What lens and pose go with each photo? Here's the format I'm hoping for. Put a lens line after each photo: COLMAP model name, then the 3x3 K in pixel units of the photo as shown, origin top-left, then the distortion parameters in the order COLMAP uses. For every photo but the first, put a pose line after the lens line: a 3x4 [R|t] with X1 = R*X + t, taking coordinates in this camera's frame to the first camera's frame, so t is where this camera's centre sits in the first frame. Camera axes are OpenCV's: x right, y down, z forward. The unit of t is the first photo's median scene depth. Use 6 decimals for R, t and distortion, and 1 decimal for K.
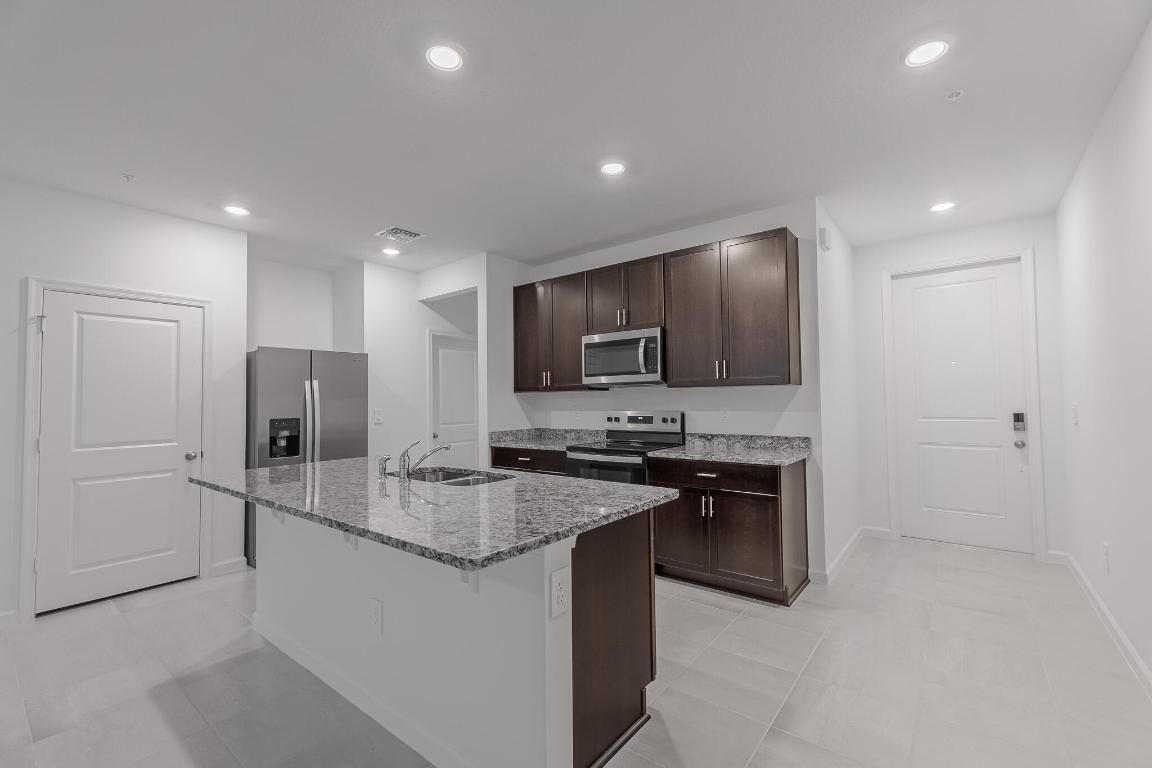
lens RADIAL K [[489.0, 0, 582.6], [0, 489.0, 385.0], [0, 0, 1]] dist [0.012408, 0.000264]
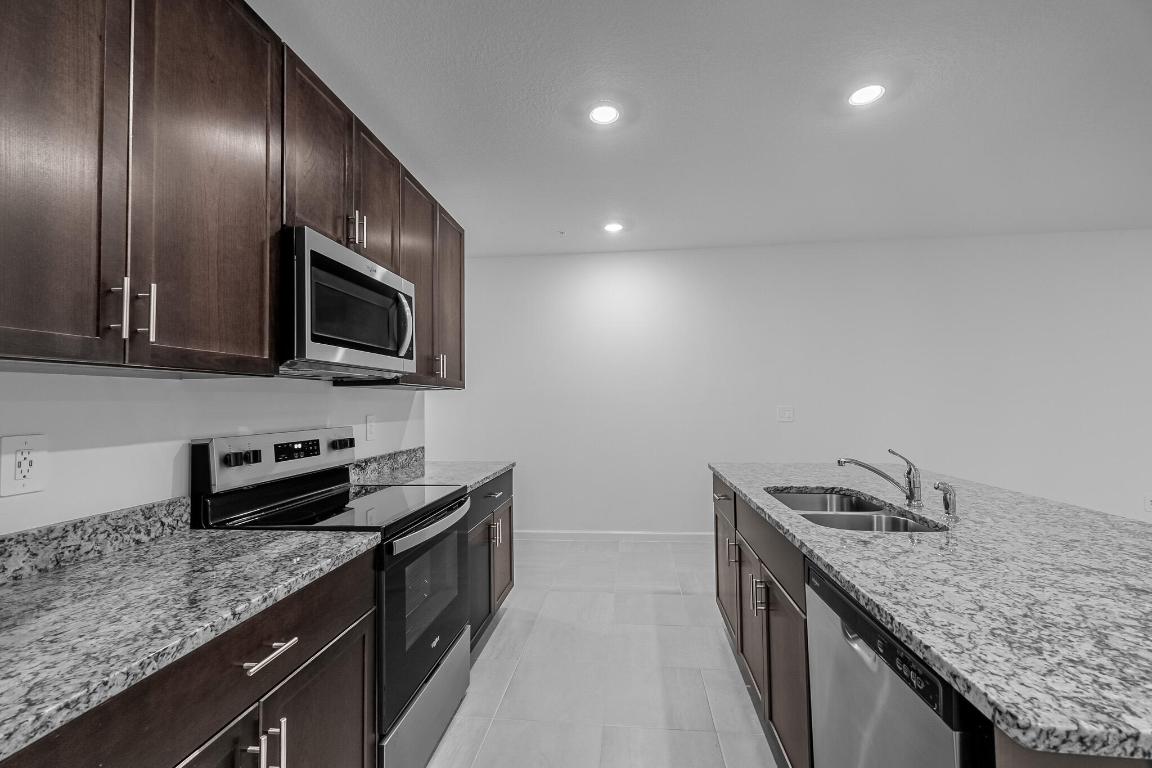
lens RADIAL K [[489.0, 0, 582.6], [0, 489.0, 385.0], [0, 0, 1]] dist [0.012408, 0.000264]
pose [[-0.540600, 0.044417, 0.840107, -0.429537], [-0.015481, 0.997911, -0.062722, 0.037327], [-0.841137, -0.046913, -0.538783, 1.079068]]
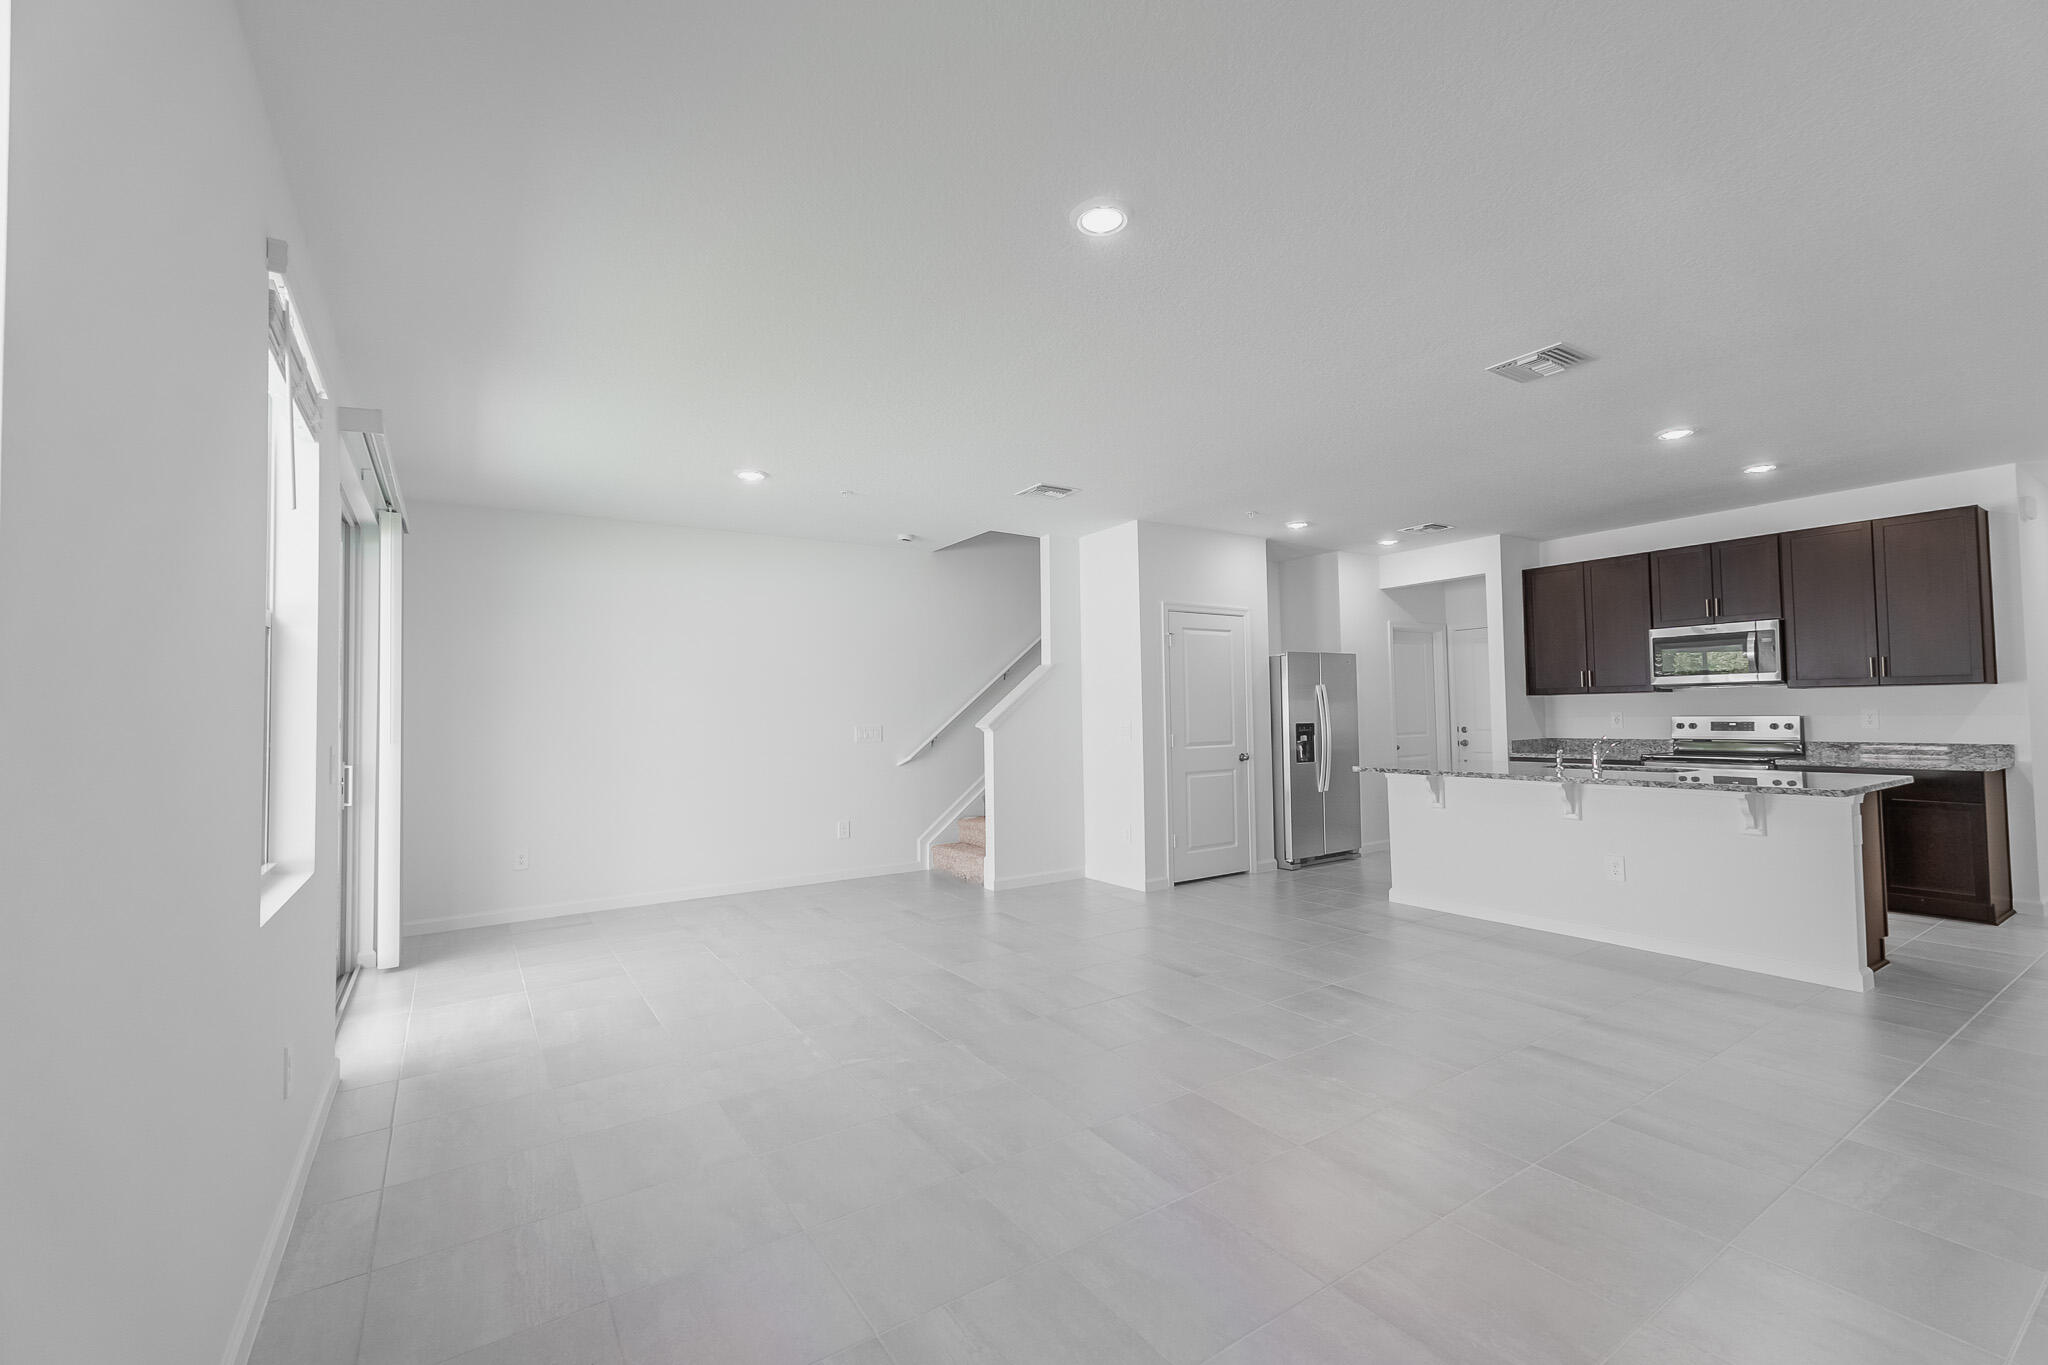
lens RADIAL K [[869.3, 0, 1035.8], [0, 869.3, 684.3], [0, 0, 1]] dist [0.012408, 0.000264]
pose [[0.953891, -0.012523, -0.299892, -0.605730], [0.012271, 0.999921, -0.002724, -0.012911], [0.299902, -0.001081, 0.953969, -0.848609]]
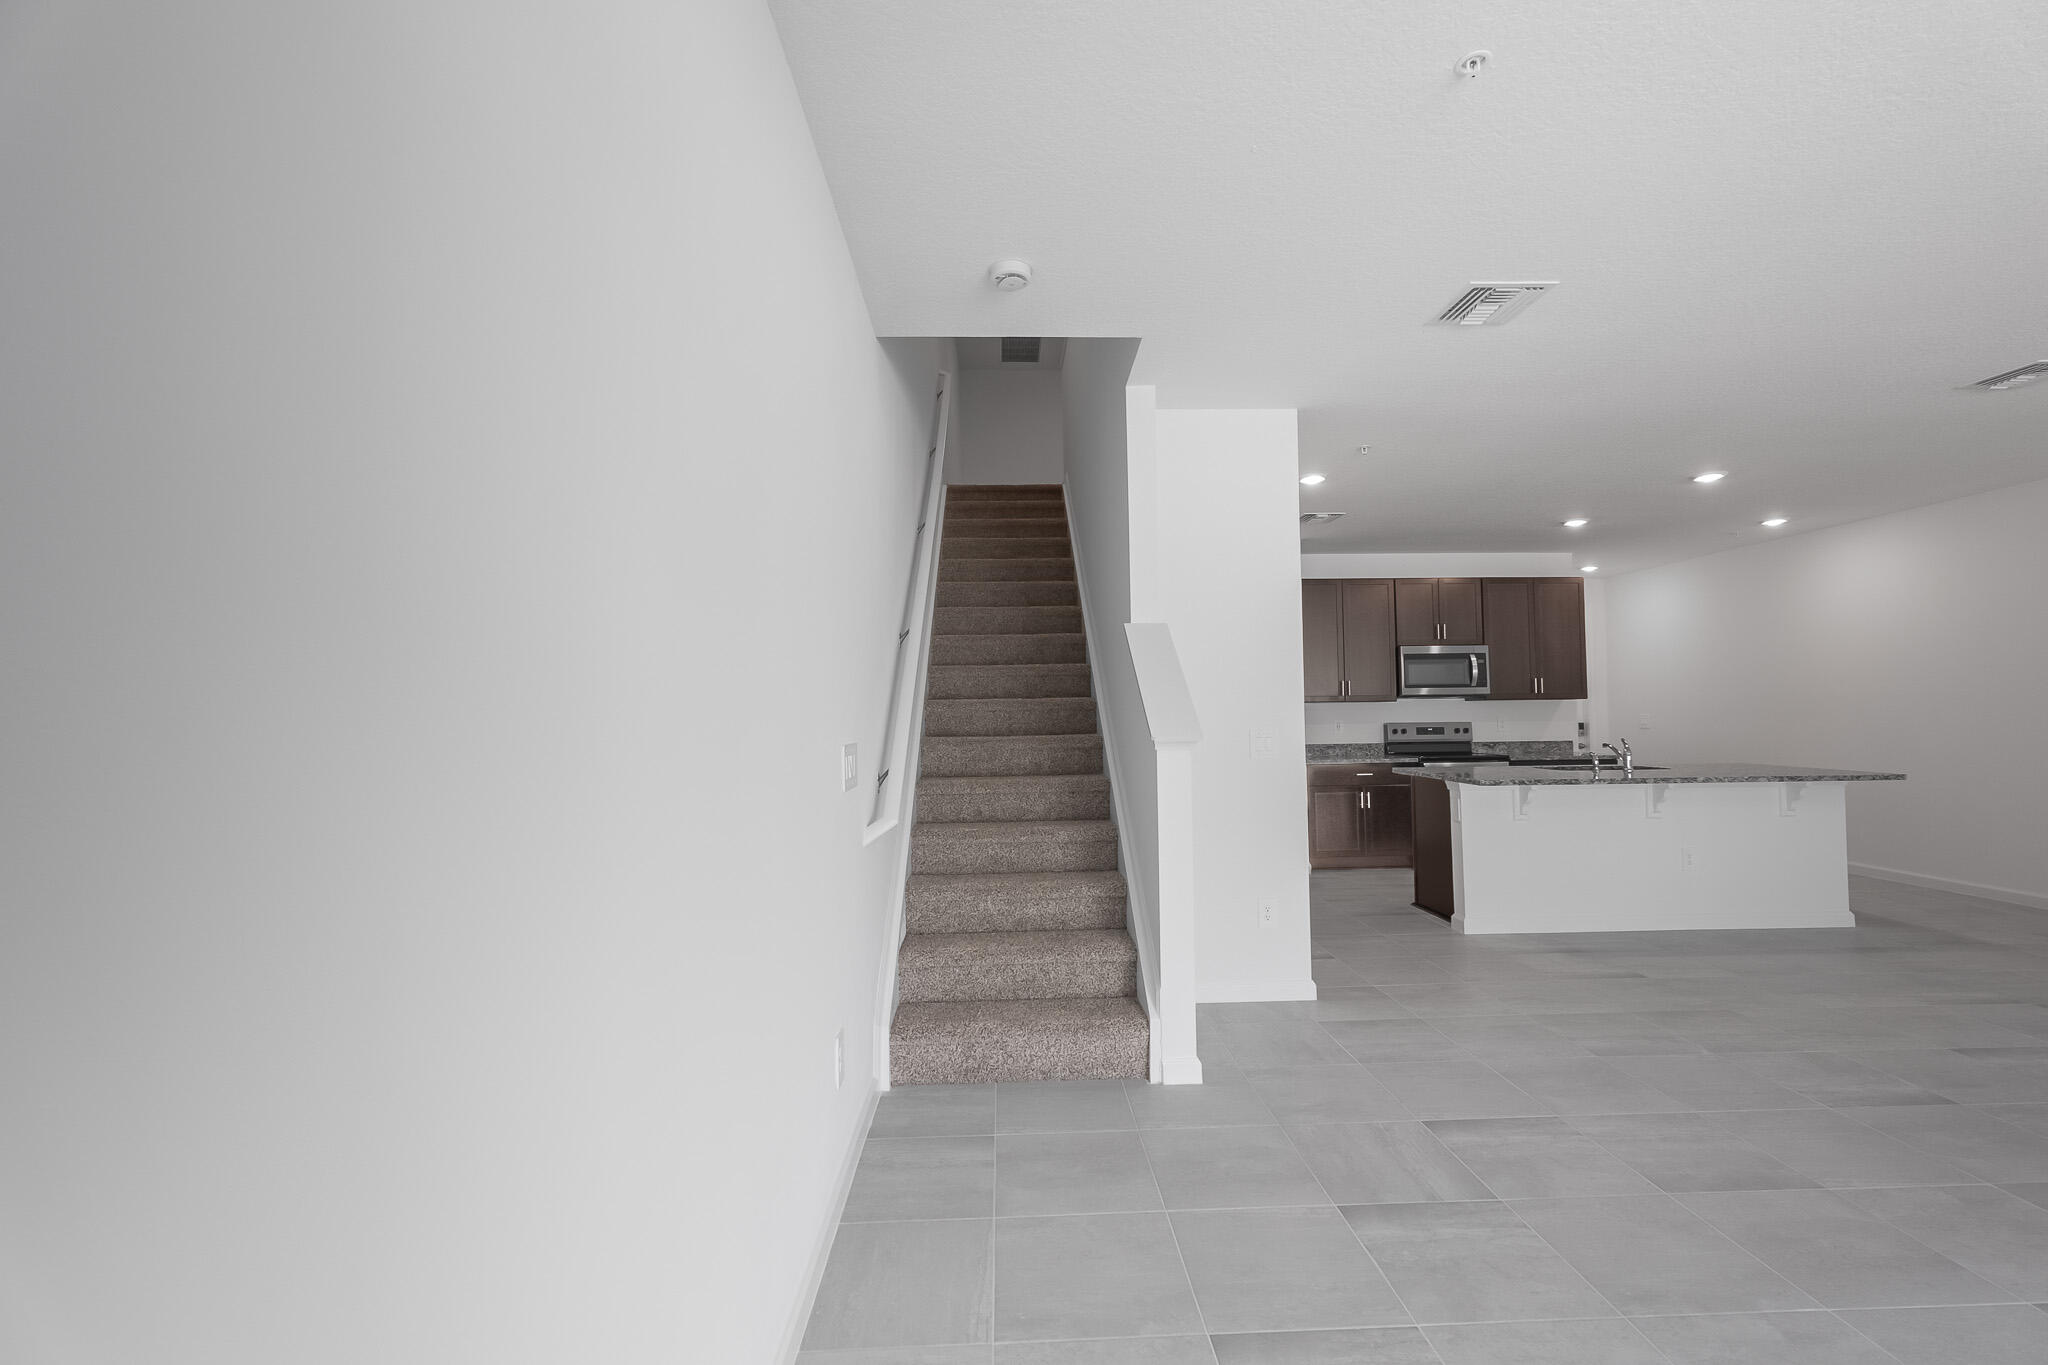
lens RADIAL K [[866.4, 0, 1027.1], [0, 866.4, 695.6], [0, 0, 1]] dist [0.000364, 0.000473]
pose [[0.756691, 0.019886, 0.653470, -1.798530], [-0.019730, 0.999777, -0.007578, 0.029136], [-0.653474, -0.007159, 0.756915, 0.186431]]
